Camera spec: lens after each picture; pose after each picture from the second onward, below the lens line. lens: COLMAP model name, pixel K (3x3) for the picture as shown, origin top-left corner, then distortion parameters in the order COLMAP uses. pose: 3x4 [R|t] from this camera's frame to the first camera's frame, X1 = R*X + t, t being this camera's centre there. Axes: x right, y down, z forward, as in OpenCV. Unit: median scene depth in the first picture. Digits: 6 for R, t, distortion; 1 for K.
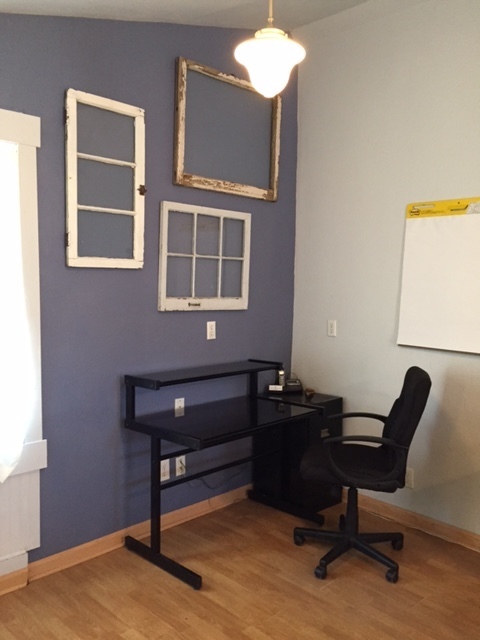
lens RADIAL K [[543.0, 0, 236.5], [0, 543.0, 319.3], [0, 0, 1]] dist [0.035995, -0.019491]
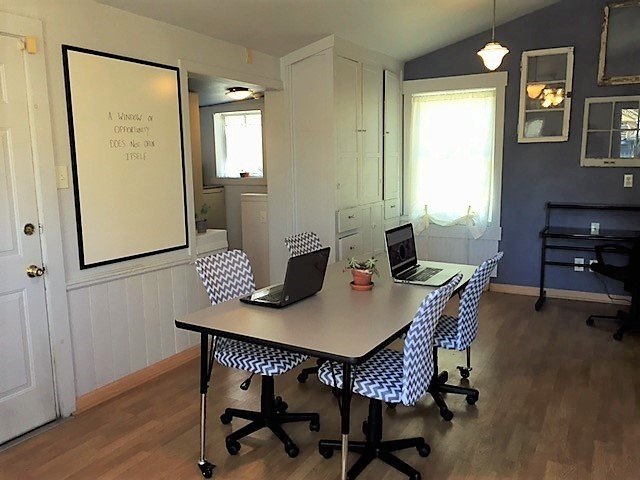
lens RADIAL K [[543.0, 0, 314.9], [0, 543.0, 236.5], [0, 0, 1]] dist [0.035995, -0.019491]
pose [[0.286824, 0.119628, -0.950485, 1.222585], [-0.047801, 0.992724, 0.110519, 0.050324], [0.956790, 0.013735, 0.290455, -0.245361]]
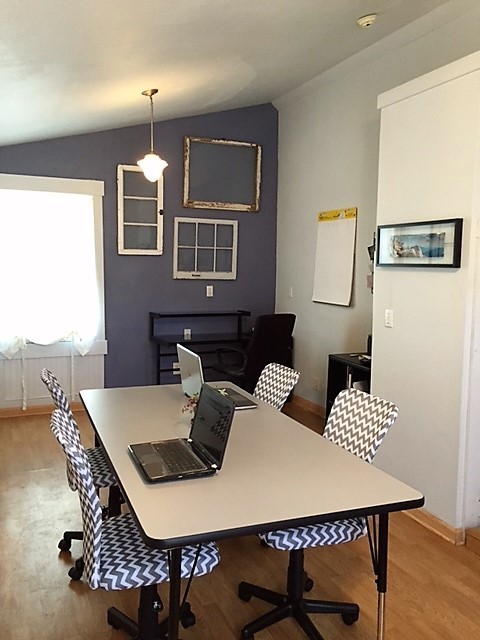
lens RADIAL K [[543.0, 0, 239.2], [0, 543.0, 315.7], [0, 0, 1]] dist [0.035995, -0.019491]
pose [[0.933831, 0.029609, -0.356486, 0.700005], [-0.023068, 0.999479, 0.022586, 0.061284], [0.356969, -0.012868, 0.934028, -0.595027]]
